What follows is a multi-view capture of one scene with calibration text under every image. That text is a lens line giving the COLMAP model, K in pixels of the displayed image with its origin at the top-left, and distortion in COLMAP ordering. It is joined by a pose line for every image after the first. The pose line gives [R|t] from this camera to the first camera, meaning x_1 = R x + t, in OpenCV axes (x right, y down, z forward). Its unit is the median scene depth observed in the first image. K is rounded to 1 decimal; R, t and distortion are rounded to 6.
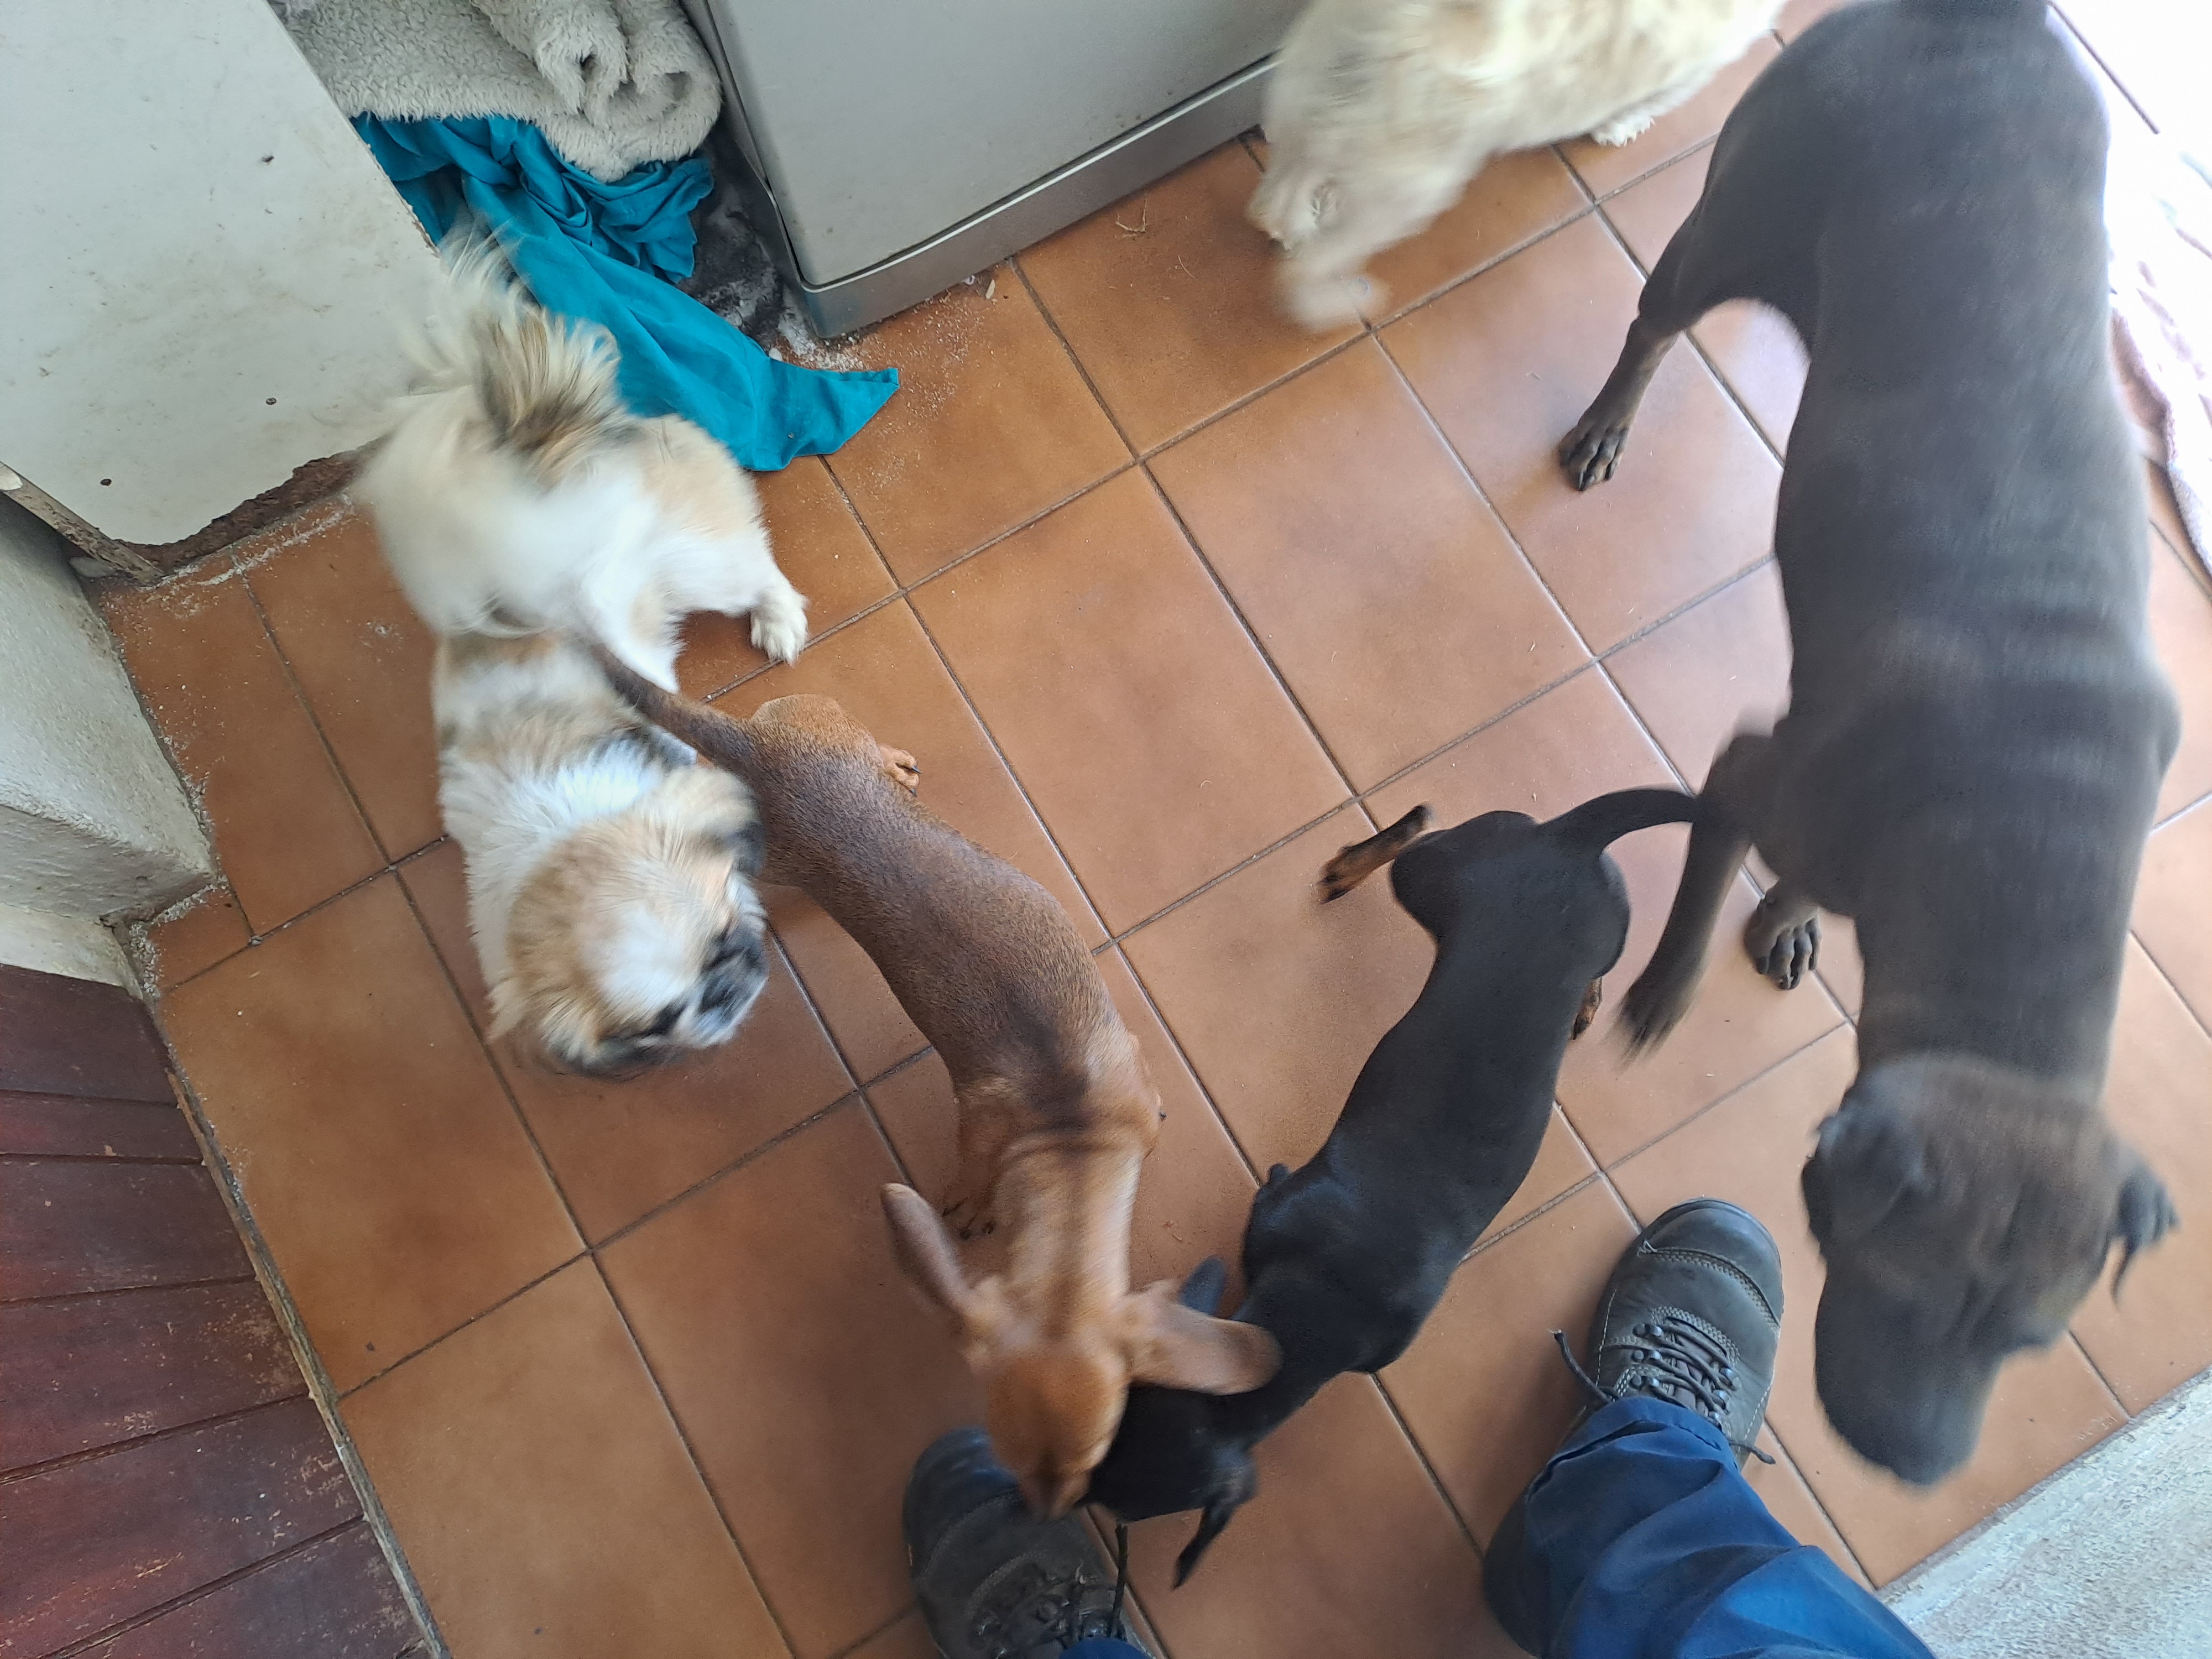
lens RADIAL K [[1637.0, 0, 1110.0], [0, 1637.0, 833.1], [0, 0, 1]] dist [0.062208, -0.061872]
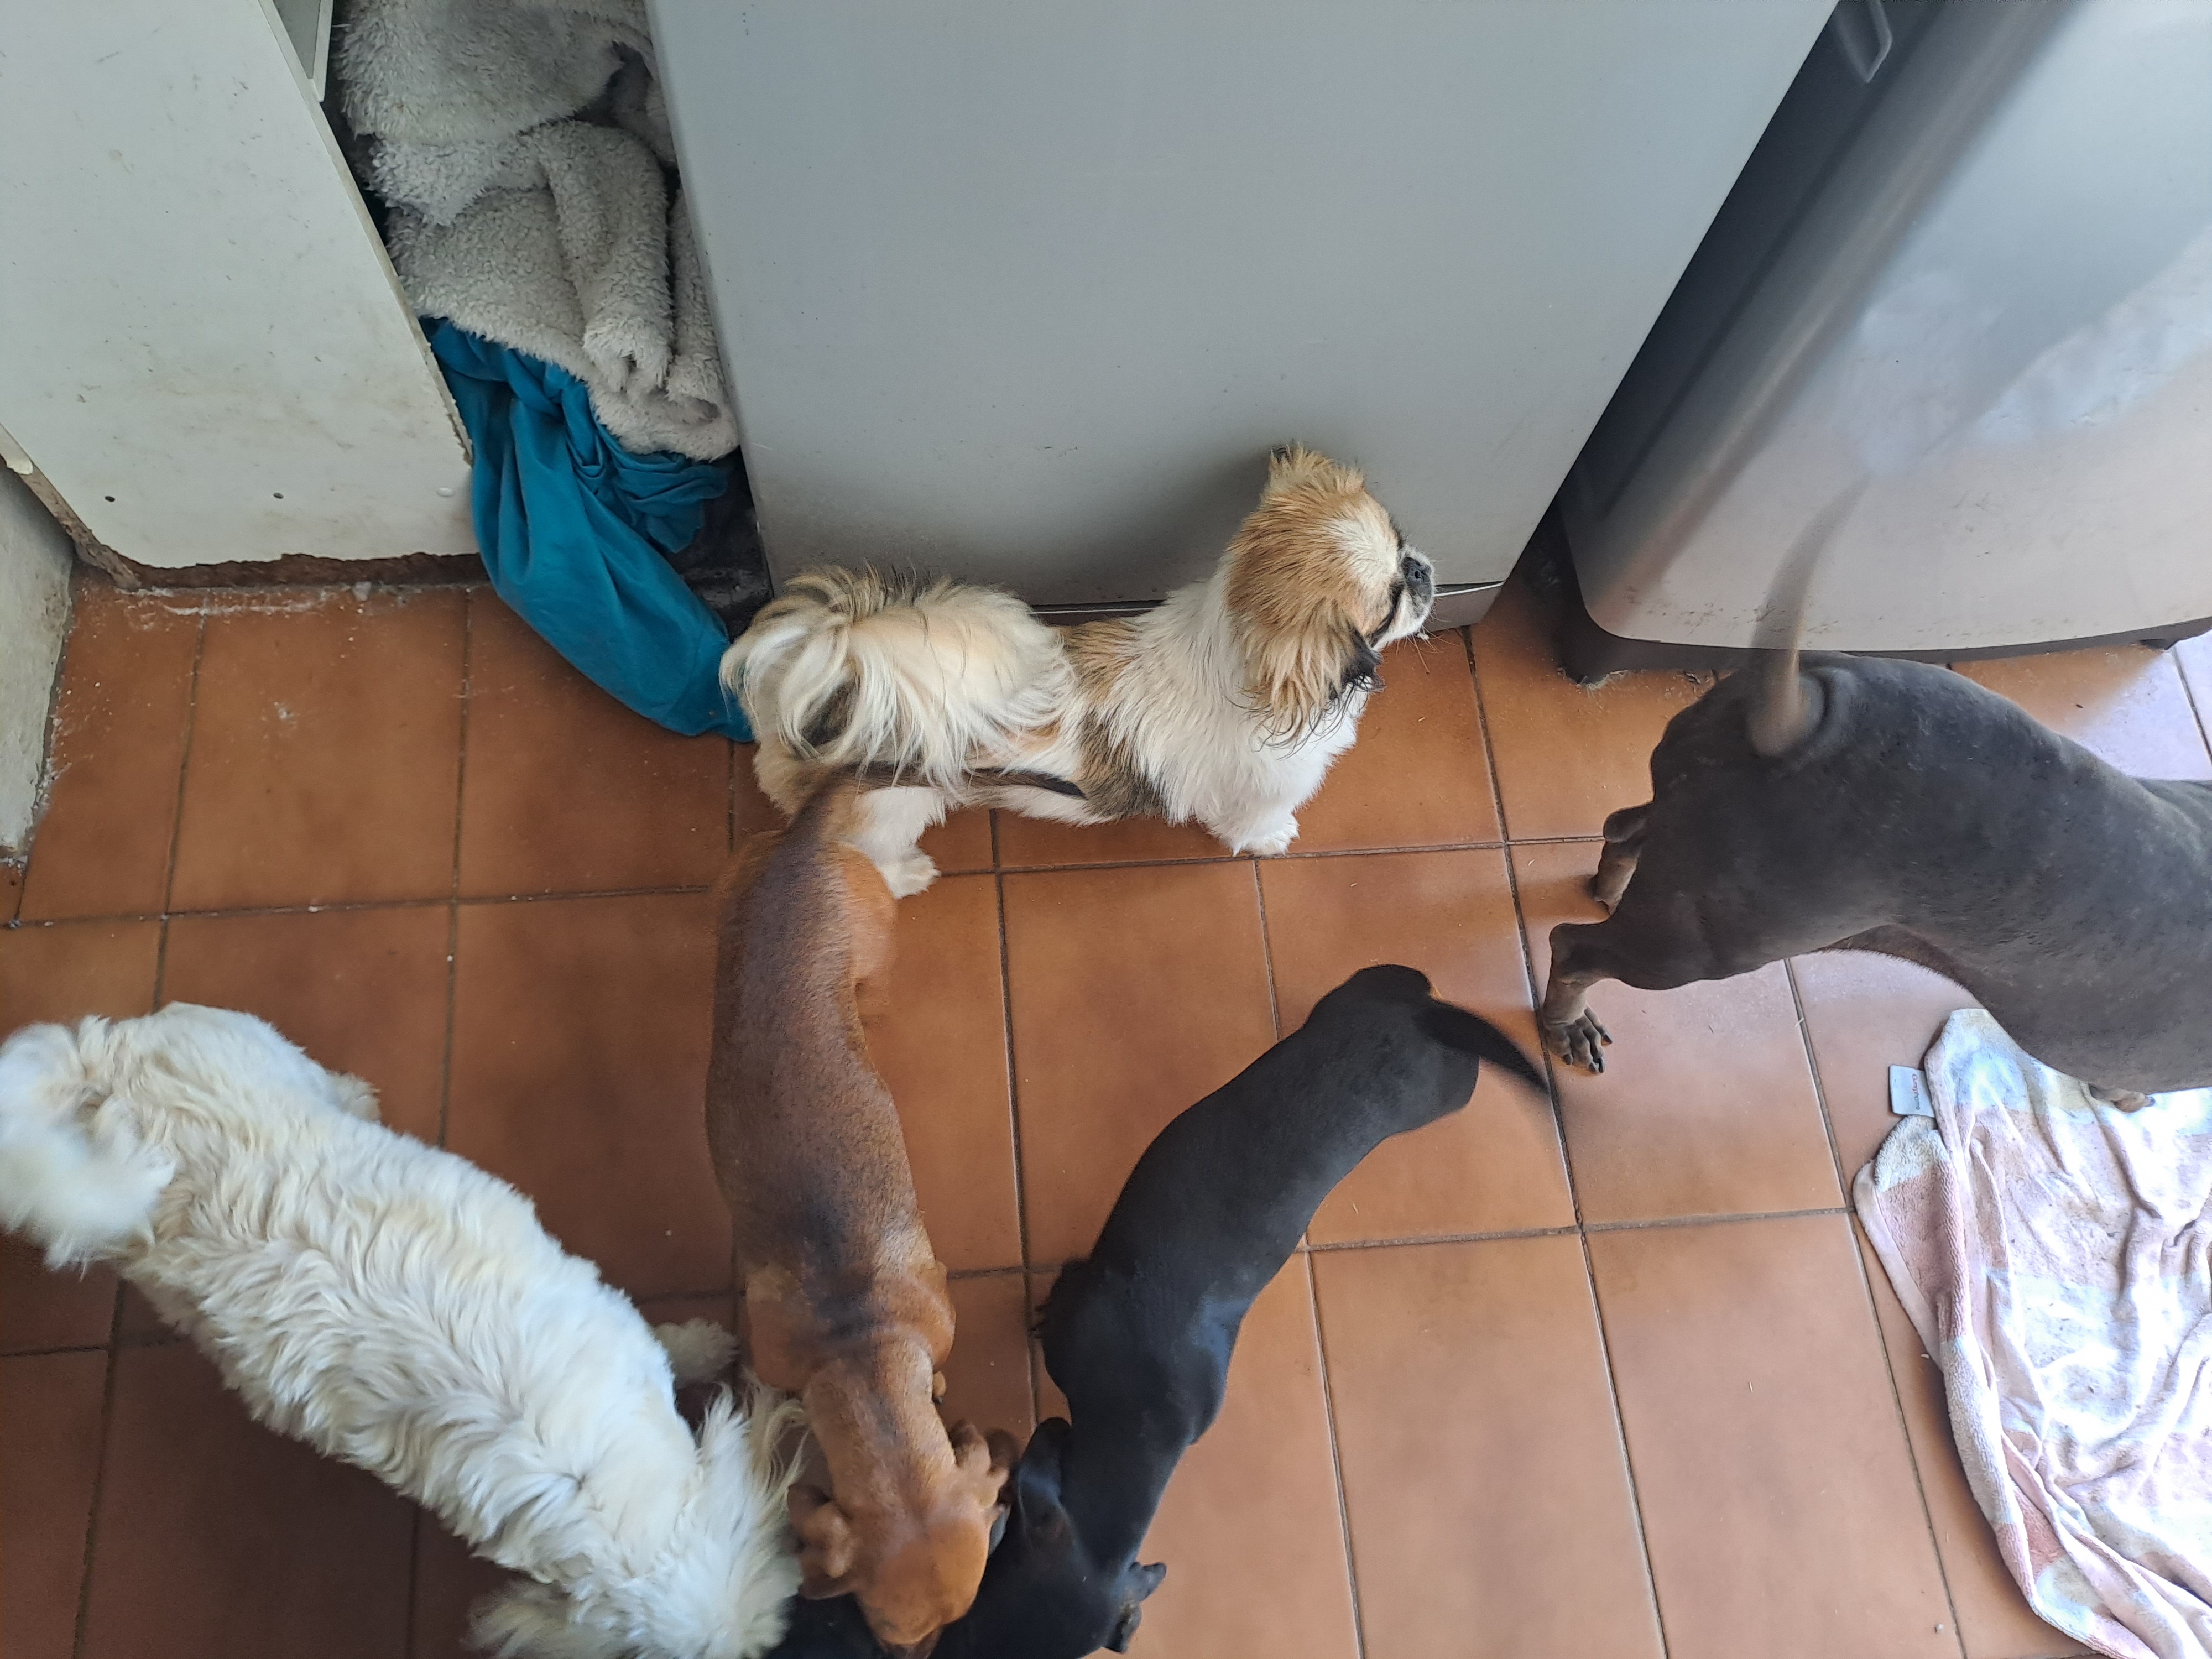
lens RADIAL K [[1637.0, 0, 1106.0], [0, 1637.0, 831.8], [0, 0, 1]] dist [0.062208, -0.061872]
pose [[0.898466, 0.424906, -0.110517, 0.192845], [-0.438151, 0.883809, -0.164031, -0.114713], [0.027978, 0.195799, 0.980245, -0.021220]]
